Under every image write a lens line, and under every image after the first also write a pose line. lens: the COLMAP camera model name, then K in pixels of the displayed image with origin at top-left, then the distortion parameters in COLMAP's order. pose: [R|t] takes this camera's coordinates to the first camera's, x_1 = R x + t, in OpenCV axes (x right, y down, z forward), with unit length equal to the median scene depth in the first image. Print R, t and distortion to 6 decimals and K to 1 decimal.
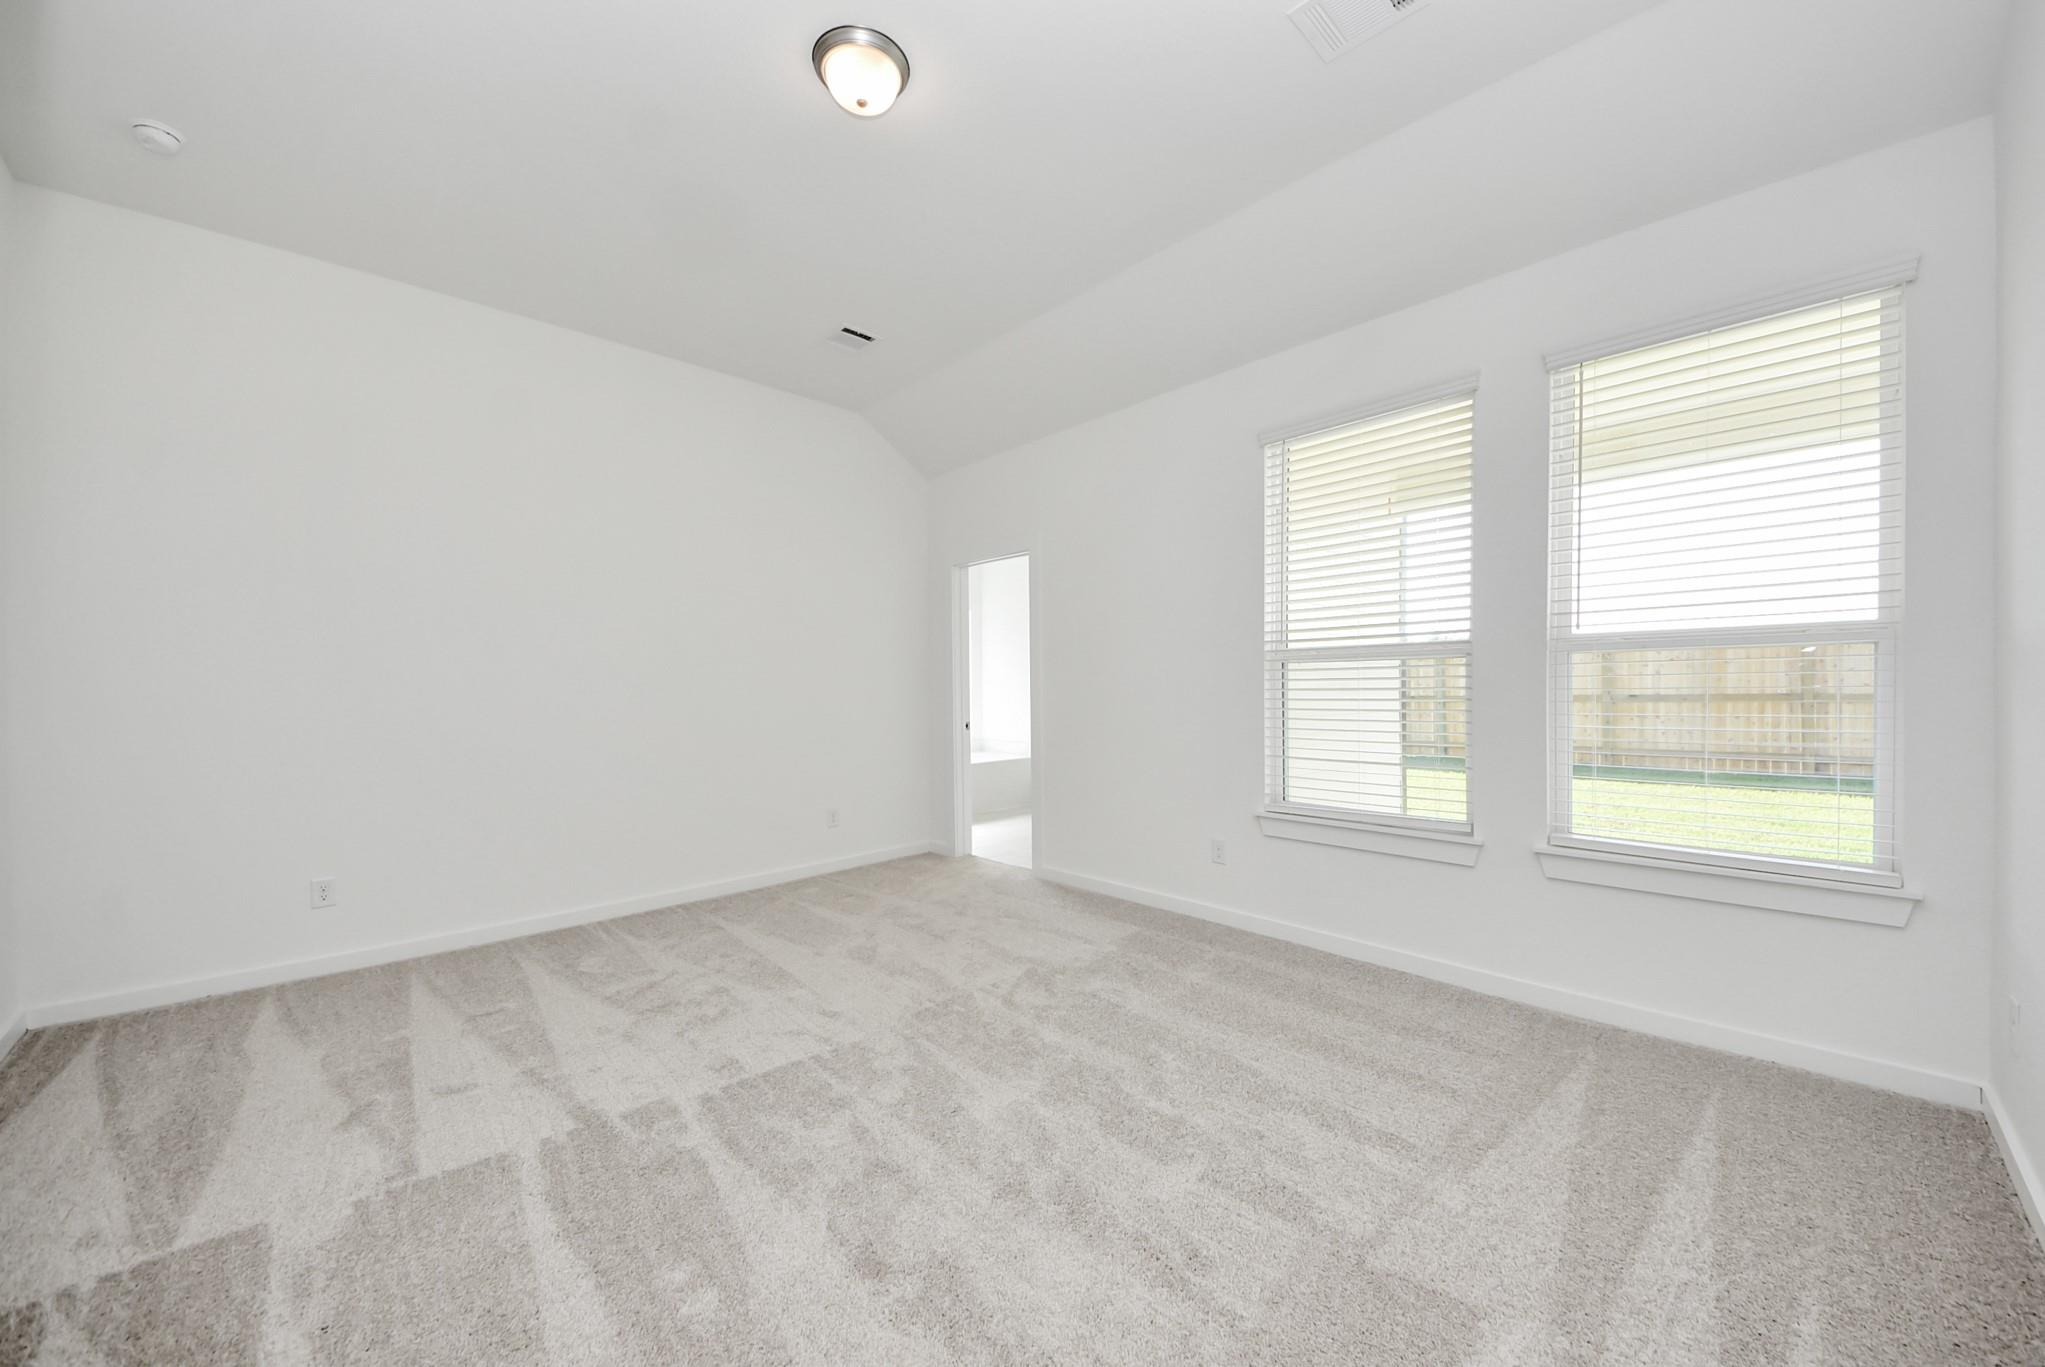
lens RADIAL K [[745.2, 0, 1026.6], [0, 745.2, 687.8], [0, 0, 1]] dist [0.005745, -0.000380]
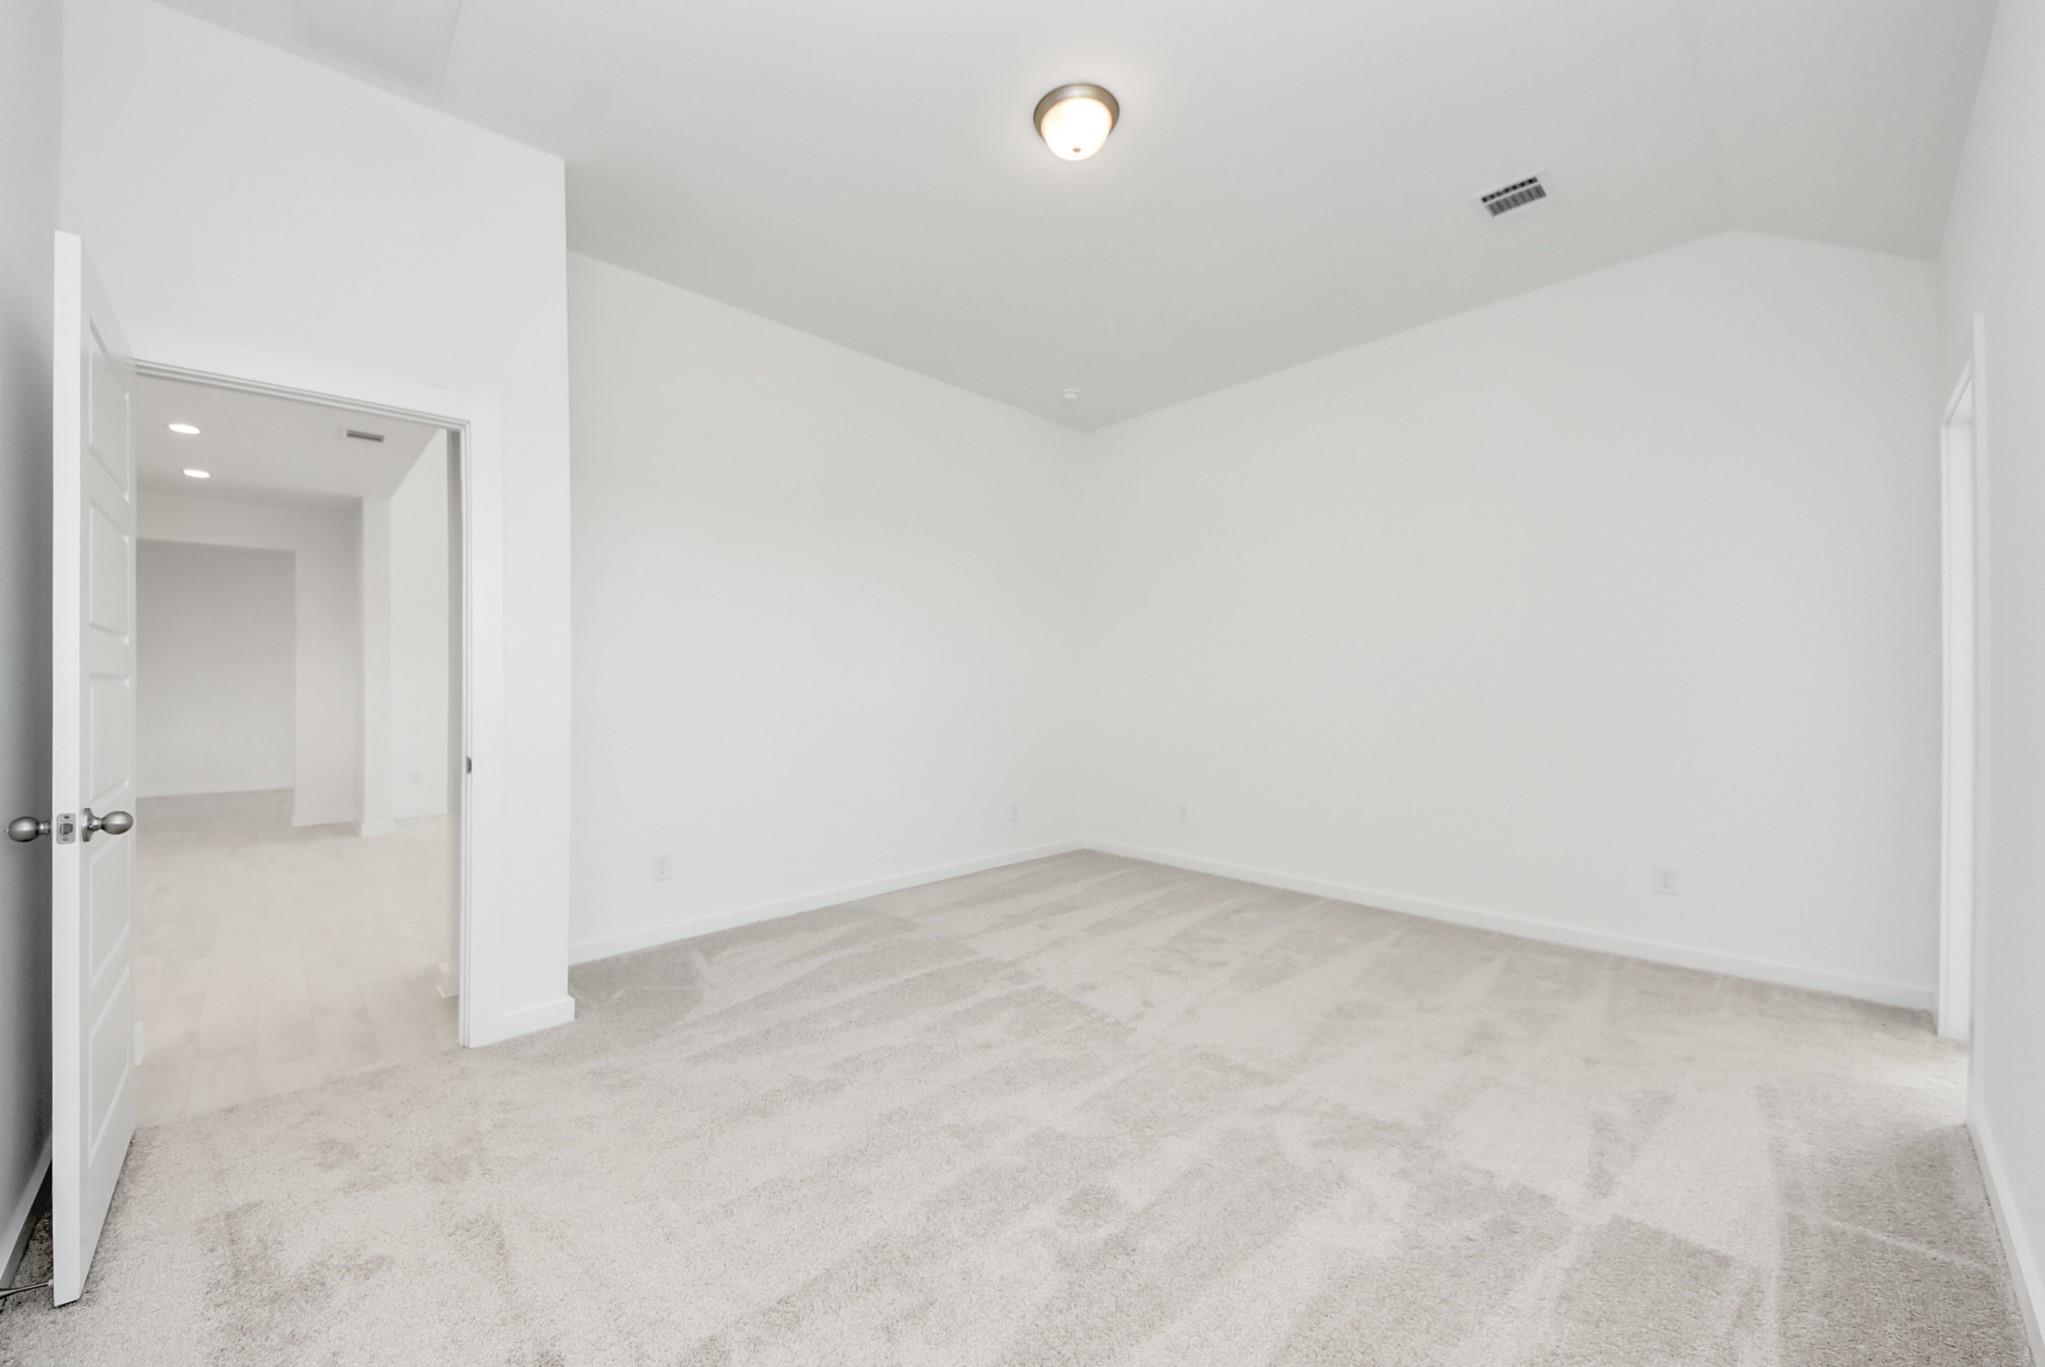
lens RADIAL K [[780.3, 0, 1025.9], [0, 780.3, 687.5], [0, 0, 1]] dist [-0.000390, -0.000169]
pose [[-0.004902, 0.012005, -0.999916, 0.766666], [0.000943, 0.999928, 0.012001, -0.012856], [0.999988, -0.000885, -0.004913, 0.764371]]
